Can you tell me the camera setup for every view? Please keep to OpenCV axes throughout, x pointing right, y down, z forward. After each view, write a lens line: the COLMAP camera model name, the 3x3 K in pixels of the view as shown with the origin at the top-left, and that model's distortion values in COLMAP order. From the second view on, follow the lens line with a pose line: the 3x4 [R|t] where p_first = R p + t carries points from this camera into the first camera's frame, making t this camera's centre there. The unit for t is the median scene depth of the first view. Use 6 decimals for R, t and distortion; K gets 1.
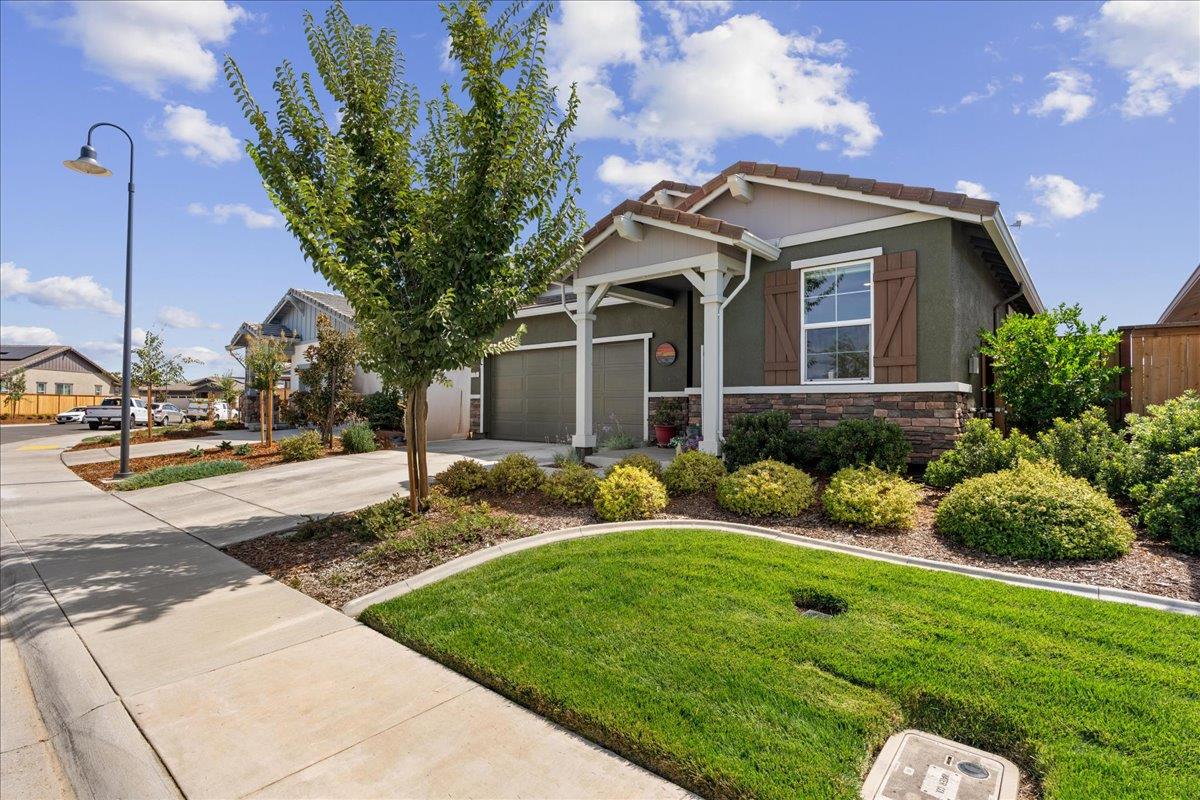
lens RADIAL K [[572.2, 0, 594.3], [0, 572.2, 397.3], [0, 0, 1]] dist [-0.016973, -0.000119]
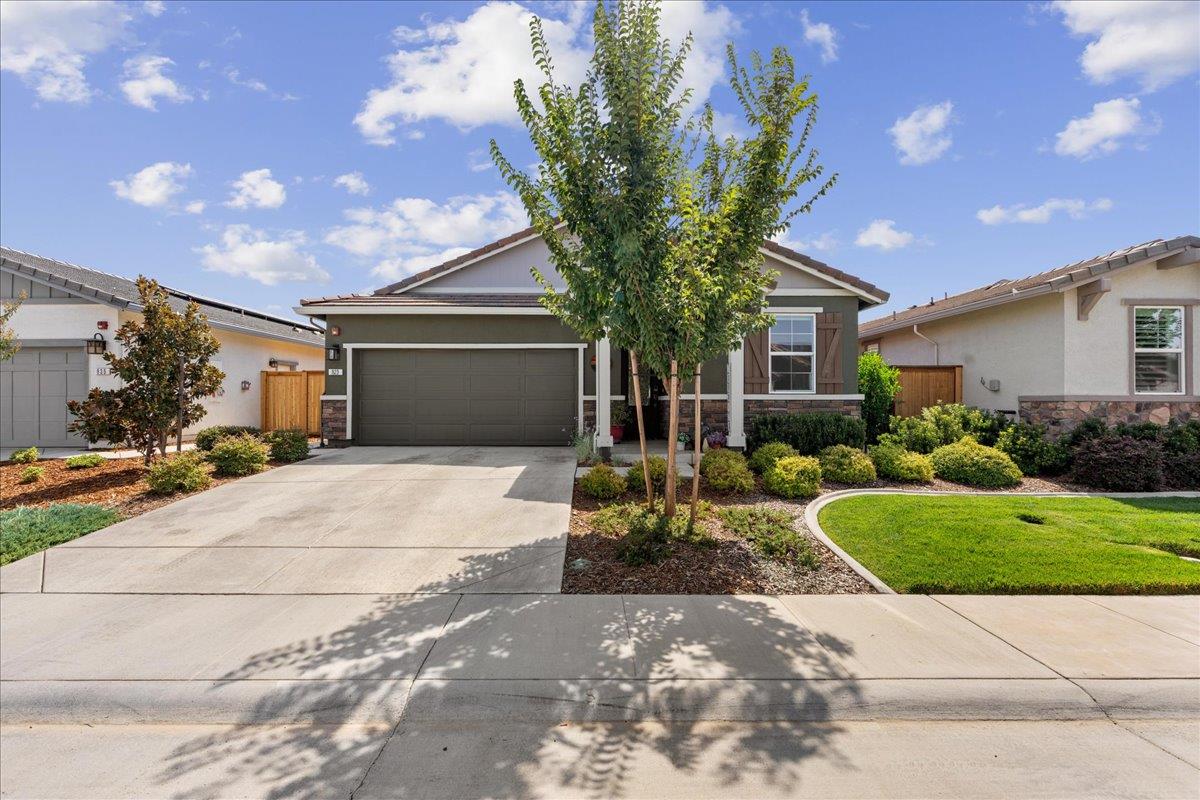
lens RADIAL K [[517.1, 0, 599.4], [0, 517.1, 399.3], [0, 0, 1]] dist [-0.011007, -0.000391]
pose [[0.745648, 0.001592, 0.666339, -0.890830], [-0.007729, 0.999951, 0.006260, -0.013372], [-0.666296, -0.009817, 0.745623, 0.337561]]
